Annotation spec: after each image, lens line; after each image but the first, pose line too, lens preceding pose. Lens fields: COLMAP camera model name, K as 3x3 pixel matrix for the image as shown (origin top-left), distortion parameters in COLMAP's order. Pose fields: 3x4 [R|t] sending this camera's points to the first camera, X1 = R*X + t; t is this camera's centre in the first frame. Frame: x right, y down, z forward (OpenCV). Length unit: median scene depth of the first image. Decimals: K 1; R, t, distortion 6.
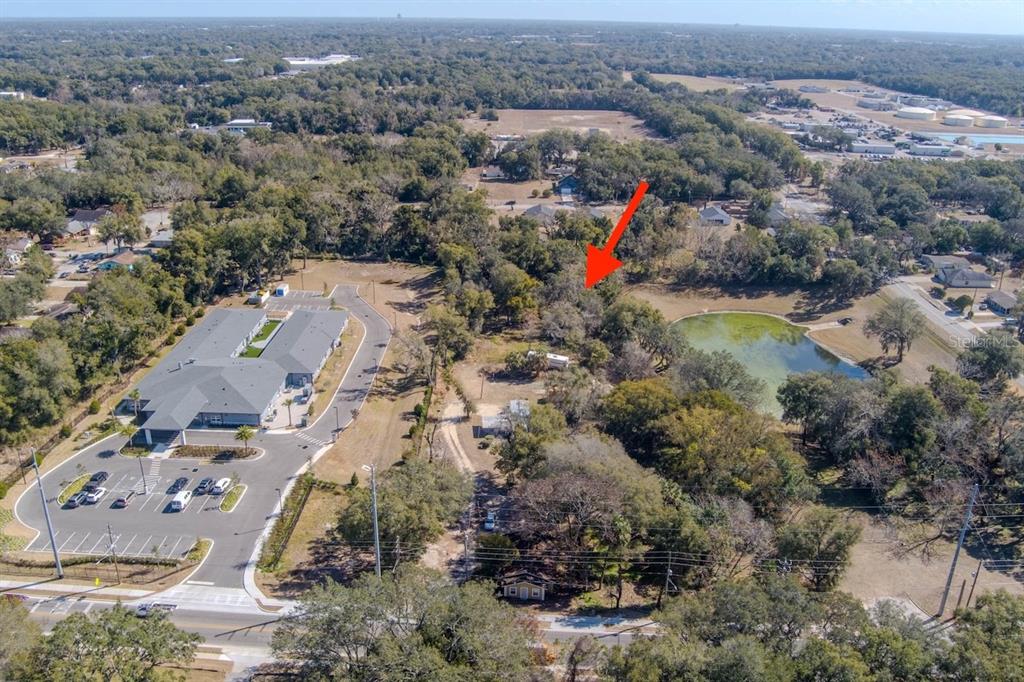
lens RADIAL K [[822.4, 0, 512.0], [0, 822.4, 341.0], [0, 0, 1]] dist [-0.083495, 0.045127]
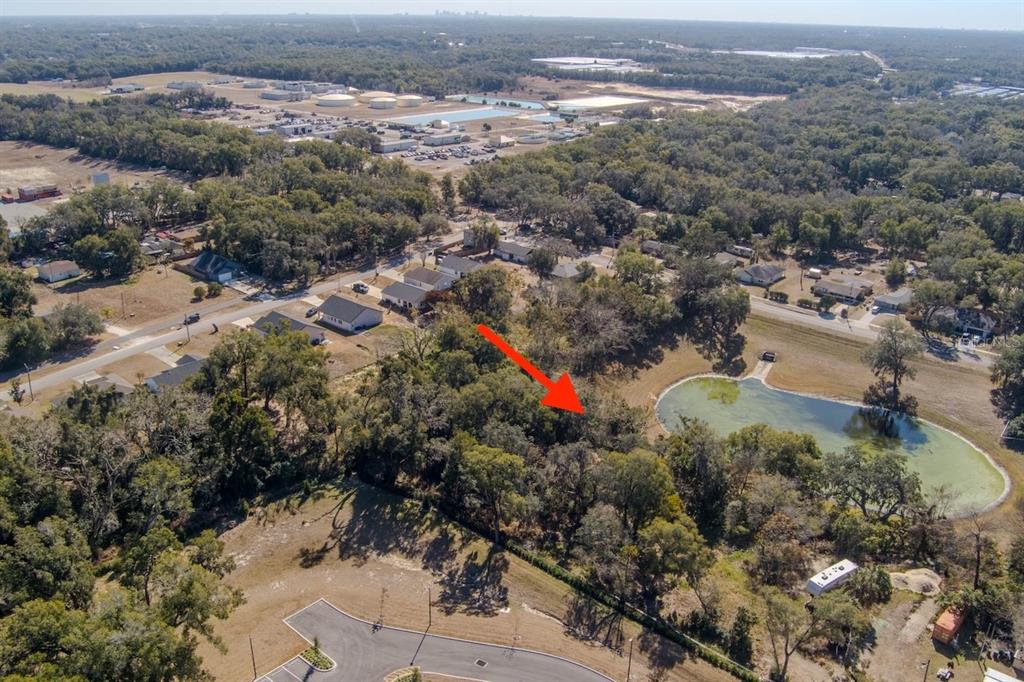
lens RADIAL K [[822.4, 0, 512.0], [0, 822.4, 341.0], [0, 0, 1]] dist [-0.083495, 0.045127]
pose [[0.660798, -0.289211, 0.692606, -0.135285], [0.277734, 0.951499, 0.132337, -0.082635], [-0.697287, 0.104912, 0.709073, 0.194406]]
